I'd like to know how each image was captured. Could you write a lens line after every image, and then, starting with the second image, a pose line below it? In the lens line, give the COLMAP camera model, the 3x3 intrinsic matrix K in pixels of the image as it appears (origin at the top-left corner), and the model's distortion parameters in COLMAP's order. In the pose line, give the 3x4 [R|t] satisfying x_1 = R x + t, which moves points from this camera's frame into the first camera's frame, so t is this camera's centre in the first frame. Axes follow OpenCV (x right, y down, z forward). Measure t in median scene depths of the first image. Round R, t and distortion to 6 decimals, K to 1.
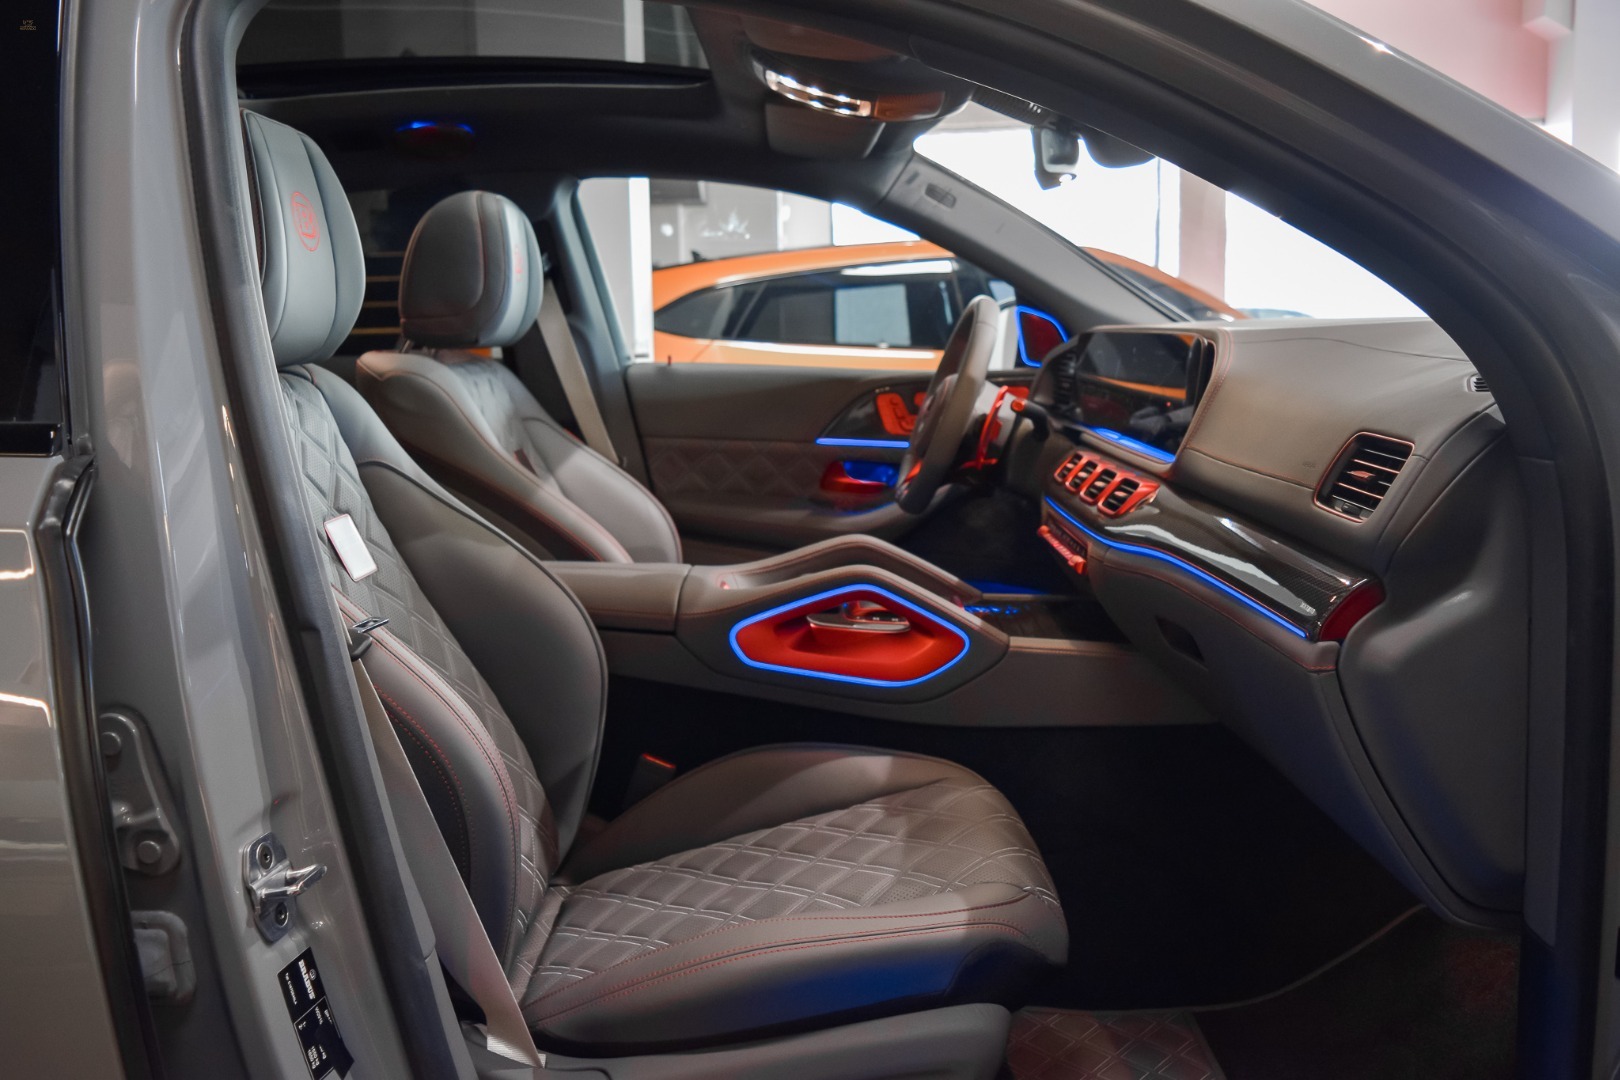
lens RADIAL K [[1287.0, 0, 838.8], [0, 1287.0, 534.9], [0, 0, 1]] dist [-0.081938, 0.001981]
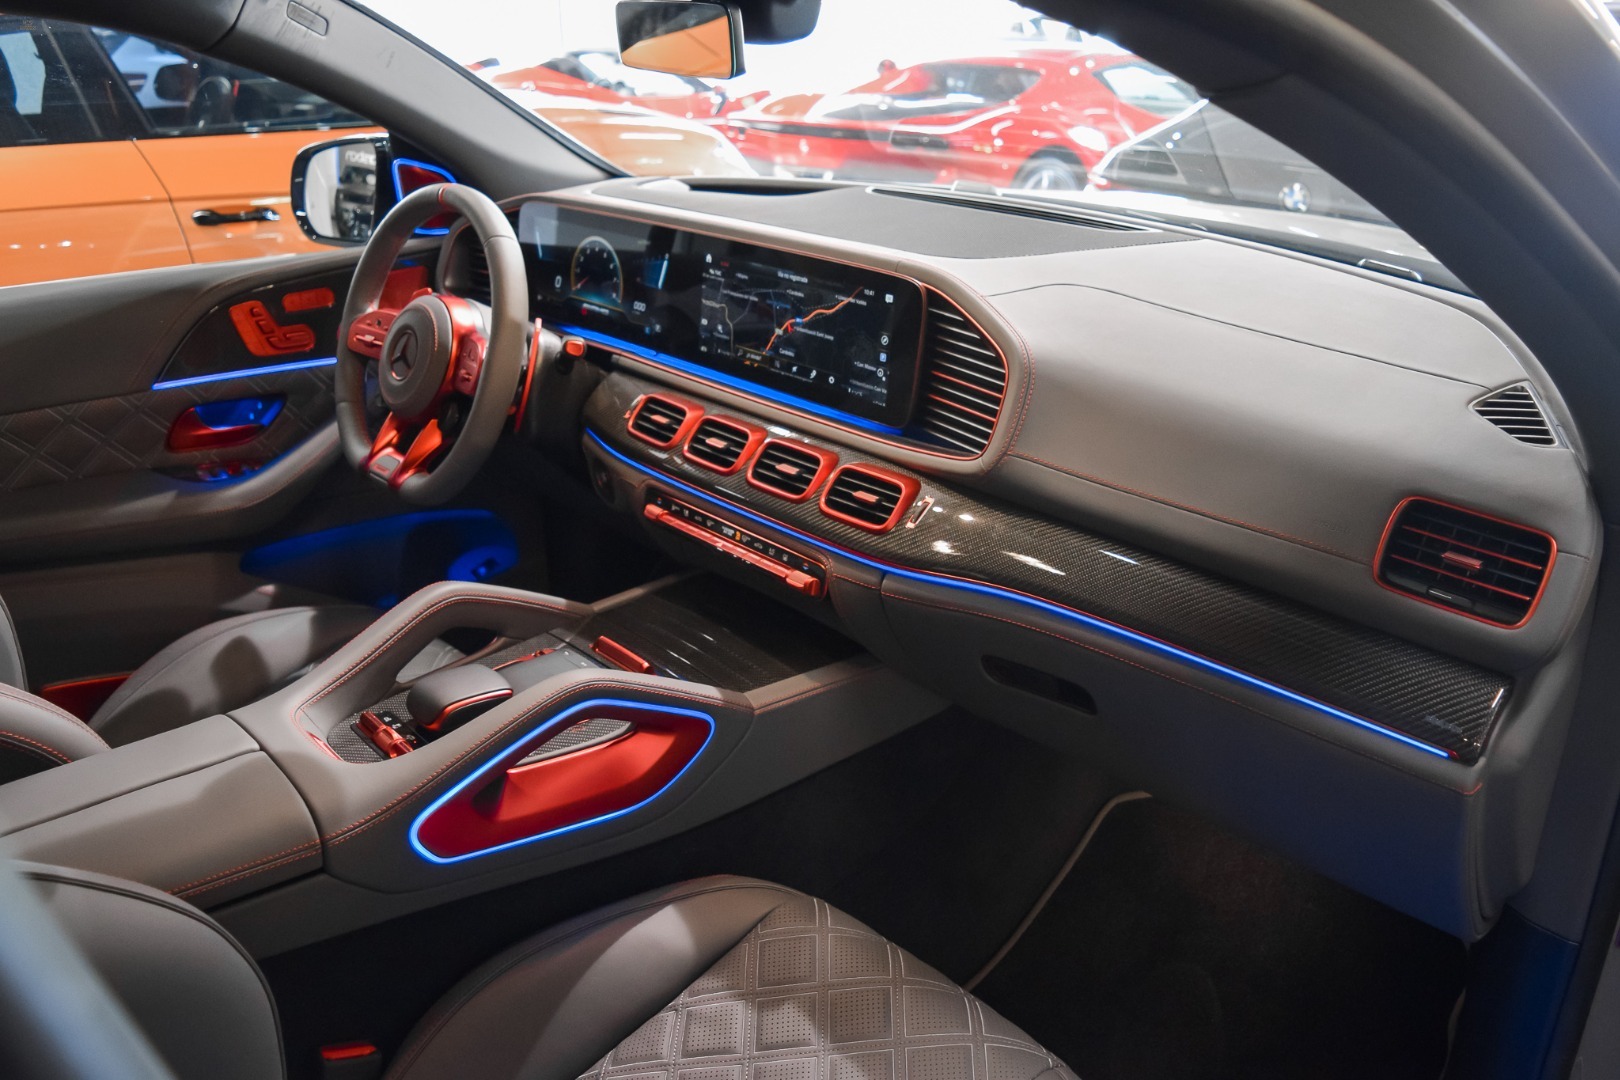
lens RADIAL K [[1287.0, 0, 838.8], [0, 1287.0, 534.9], [0, 0, 1]] dist [-0.081938, 0.001981]
pose [[0.739105, -0.263153, 0.620060, -0.281028], [0.107503, 0.954814, 0.277080, -0.222260], [-0.664956, -0.138133, 0.733997, 0.402694]]
